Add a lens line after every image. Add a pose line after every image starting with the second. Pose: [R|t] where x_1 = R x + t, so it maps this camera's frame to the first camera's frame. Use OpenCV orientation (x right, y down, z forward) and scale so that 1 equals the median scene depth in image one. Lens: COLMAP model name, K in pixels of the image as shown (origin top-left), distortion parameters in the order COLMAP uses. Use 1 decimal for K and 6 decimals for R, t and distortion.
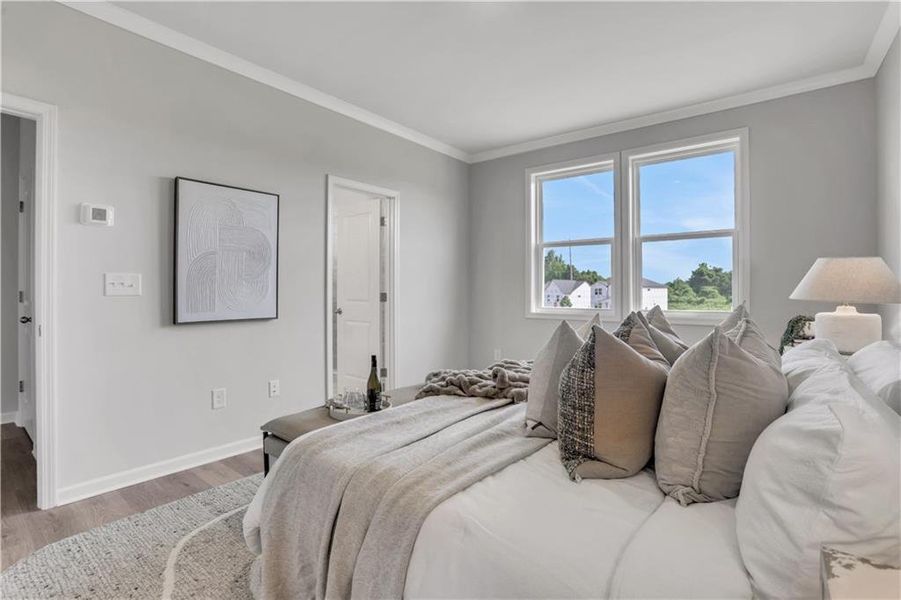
lens RADIAL K [[427.7, 0, 445.9], [0, 427.7, 289.1], [0, 0, 1]] dist [-0.078101, 0.031330]
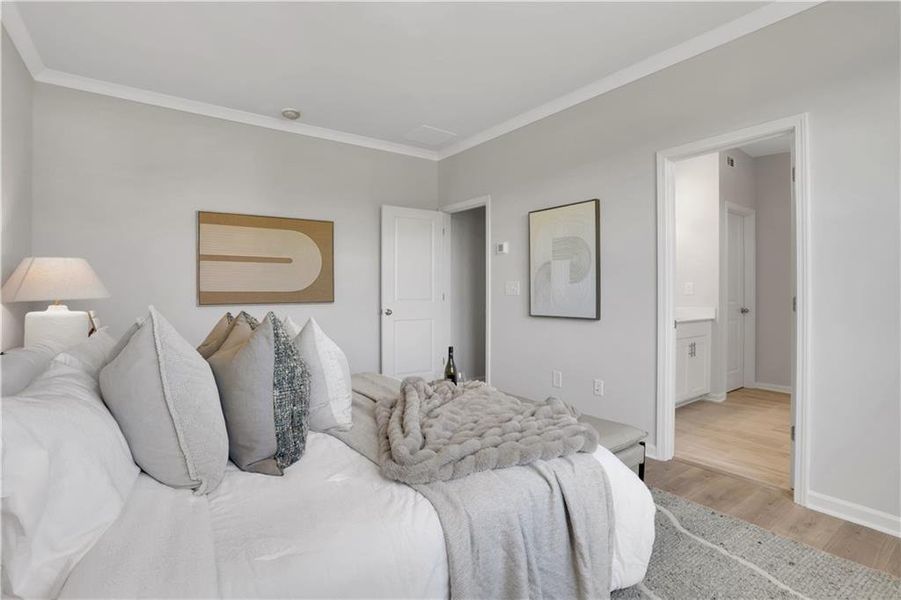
lens RADIAL K [[427.7, 0, 445.9], [0, 427.7, 289.1], [0, 0, 1]] dist [-0.078101, 0.031330]
pose [[-0.279285, -0.004529, -0.960198, 0.688414], [-0.003760, 0.999986, -0.003623, -0.000213], [0.960201, 0.002598, -0.279298, 0.940139]]
